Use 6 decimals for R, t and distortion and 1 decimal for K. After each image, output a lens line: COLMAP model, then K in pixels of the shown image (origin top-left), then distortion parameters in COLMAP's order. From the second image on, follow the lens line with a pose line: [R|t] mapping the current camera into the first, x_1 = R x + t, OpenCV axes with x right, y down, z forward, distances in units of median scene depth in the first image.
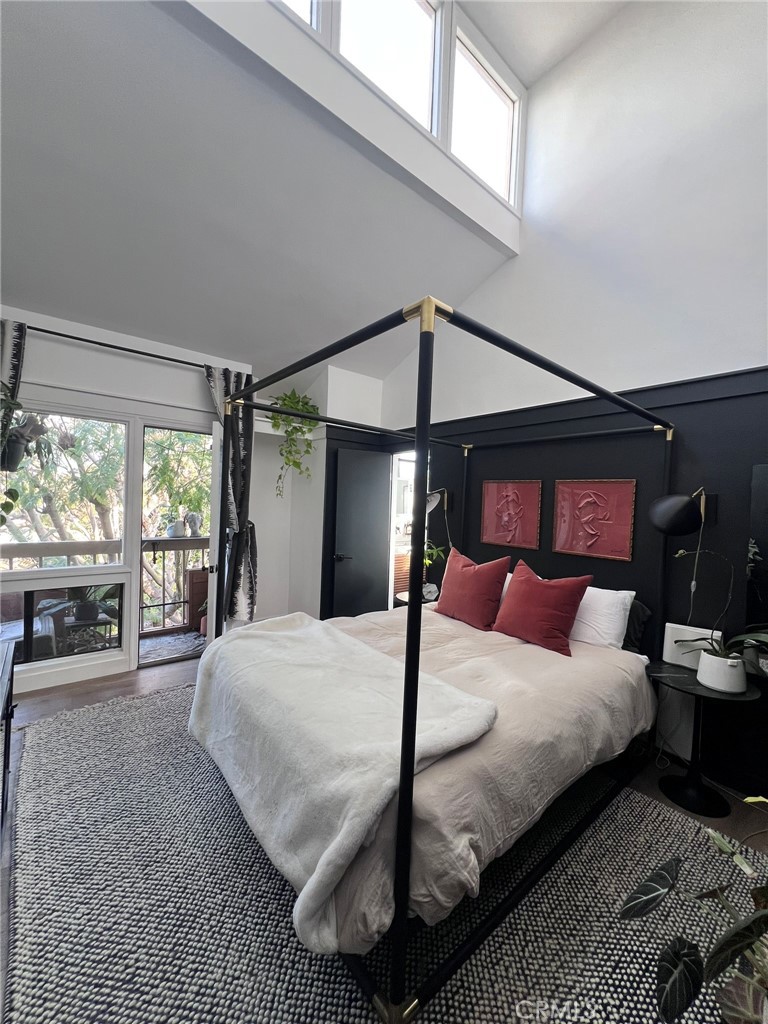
lens RADIAL K [[408.7, 0, 385.3], [0, 408.7, 518.9], [0, 0, 1]] dist [0.000315, 0.000448]
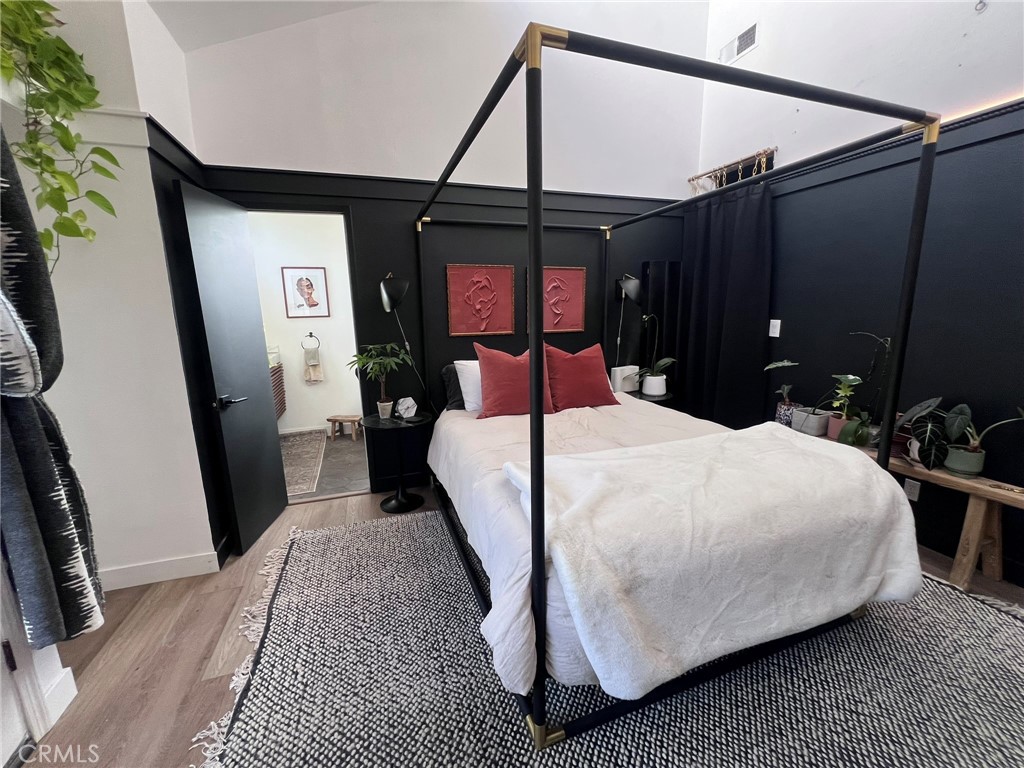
lens RADIAL K [[414.5, 0, 515.1], [0, 414.5, 379.7], [0, 0, 1]] dist [0.010485, -0.000107]
pose [[0.334712, -0.215000, 0.917466, -0.745600], [0.063173, 0.976553, 0.205800, -0.033450], [-0.940201, -0.010925, 0.340446, 0.737114]]
